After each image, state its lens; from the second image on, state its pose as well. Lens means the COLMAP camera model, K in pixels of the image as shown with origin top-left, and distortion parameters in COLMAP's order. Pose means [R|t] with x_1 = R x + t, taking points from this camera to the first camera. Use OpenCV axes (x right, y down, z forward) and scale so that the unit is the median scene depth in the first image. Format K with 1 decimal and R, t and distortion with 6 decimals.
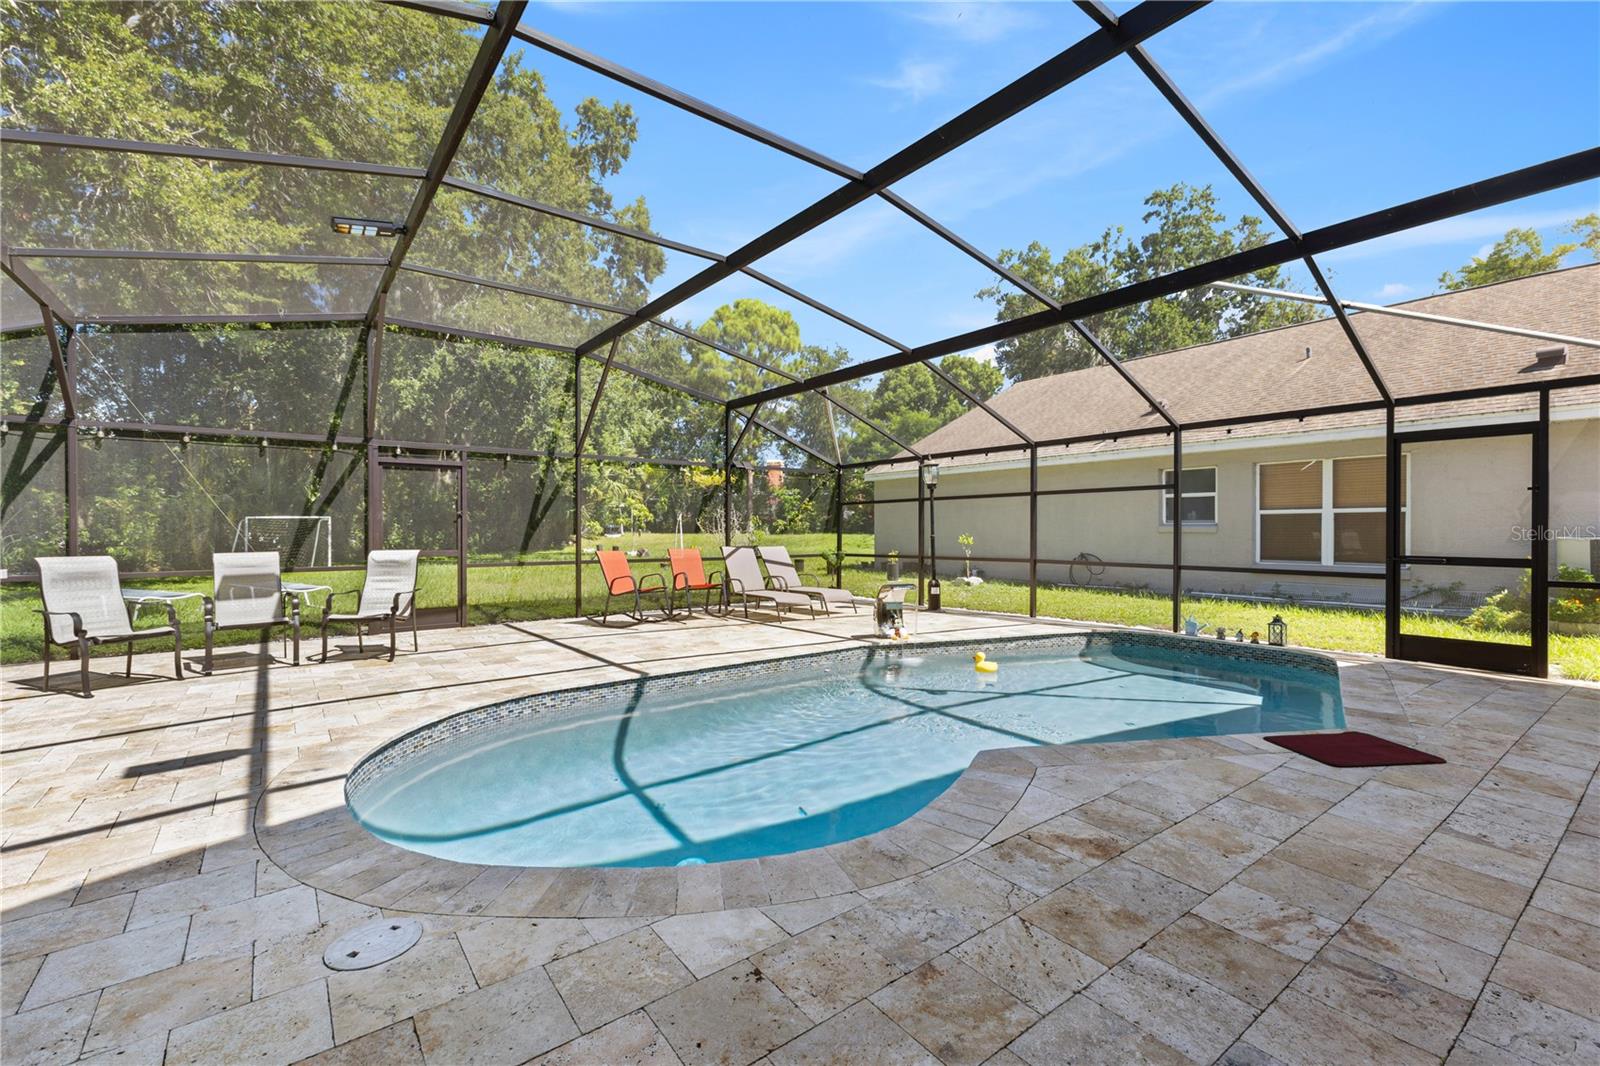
lens RADIAL K [[693.3, 0, 800.0], [0, 693.3, 533.0], [0, 0, 1]] dist [-0.000867, -0.000134]
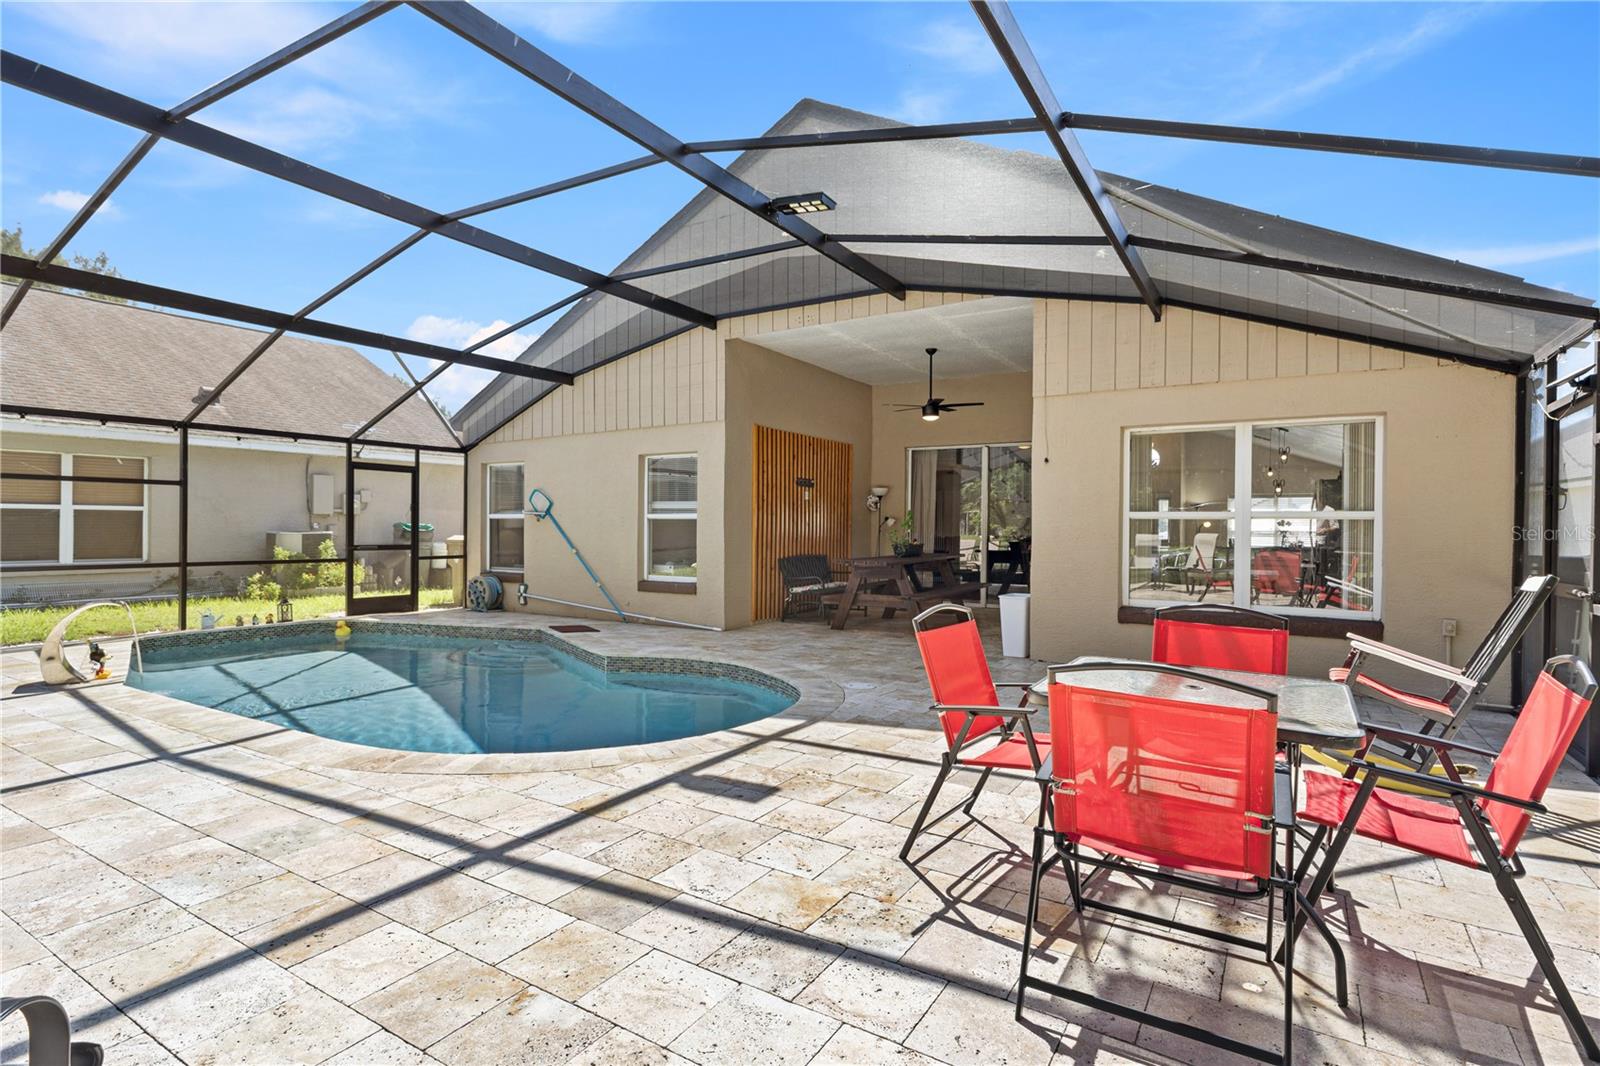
lens RADIAL K [[811.1, 0, 800.0], [0, 811.1, 533.0], [0, 0, 1]] dist [0.000010, 0.000061]
pose [[-0.359378, -0.002315, 0.933189, -1.195446], [0.002190, 0.999992, 0.003324, 0.003264], [-0.933190, 0.003238, -0.359370, 0.818002]]
